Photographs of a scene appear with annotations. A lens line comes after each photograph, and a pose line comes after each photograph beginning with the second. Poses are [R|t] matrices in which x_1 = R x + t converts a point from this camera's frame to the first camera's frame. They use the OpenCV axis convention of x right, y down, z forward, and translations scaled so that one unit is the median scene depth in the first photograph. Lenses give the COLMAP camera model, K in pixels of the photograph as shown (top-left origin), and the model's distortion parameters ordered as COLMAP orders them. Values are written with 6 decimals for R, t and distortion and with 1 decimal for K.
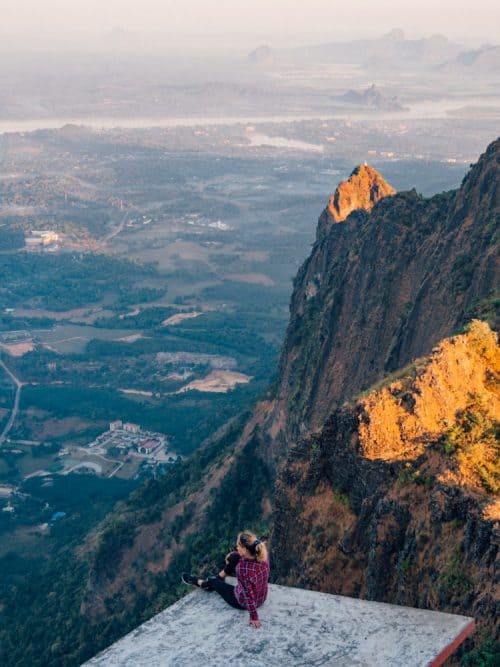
lens RADIAL K [[1180.4, 0, 250.0], [0, 1180.4, 333.5], [0, 0, 1]] dist [-0.001107, -0.038961]
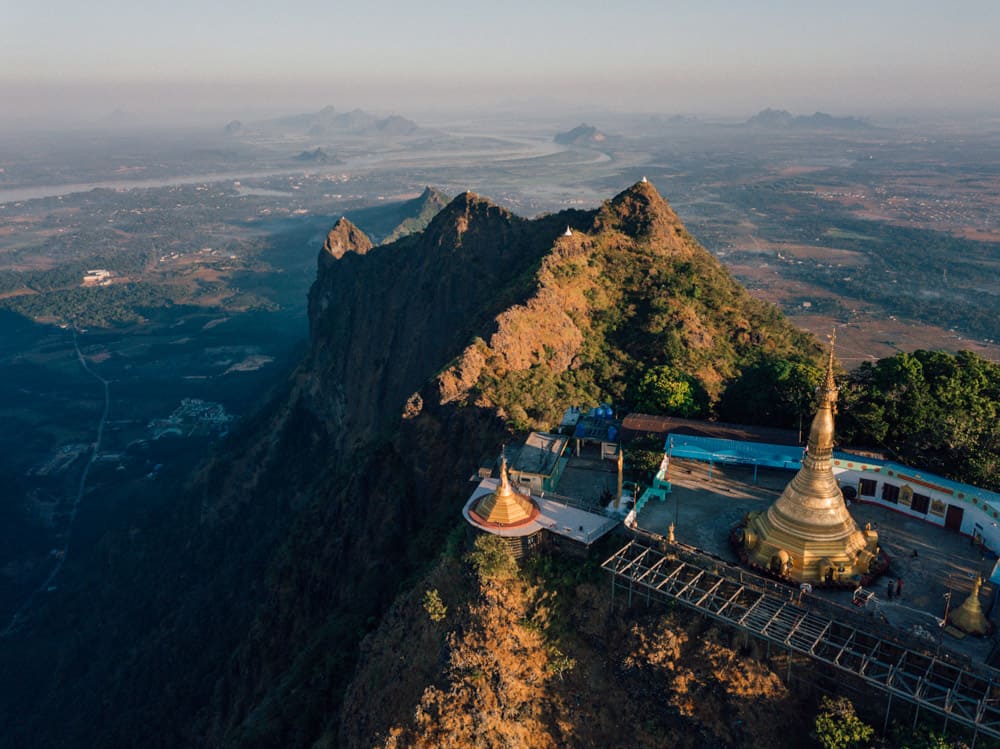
lens RADIAL K [[836.9, 0, 500.0], [0, 836.9, 374.5], [0, 0, 1]] dist [-0.003725, -0.002787]
pose [[0.945199, -0.130965, 0.299079, -0.050749], [0.105760, 0.989448, 0.099032, -0.017777], [-0.308892, -0.061974, 0.949076, -0.115377]]
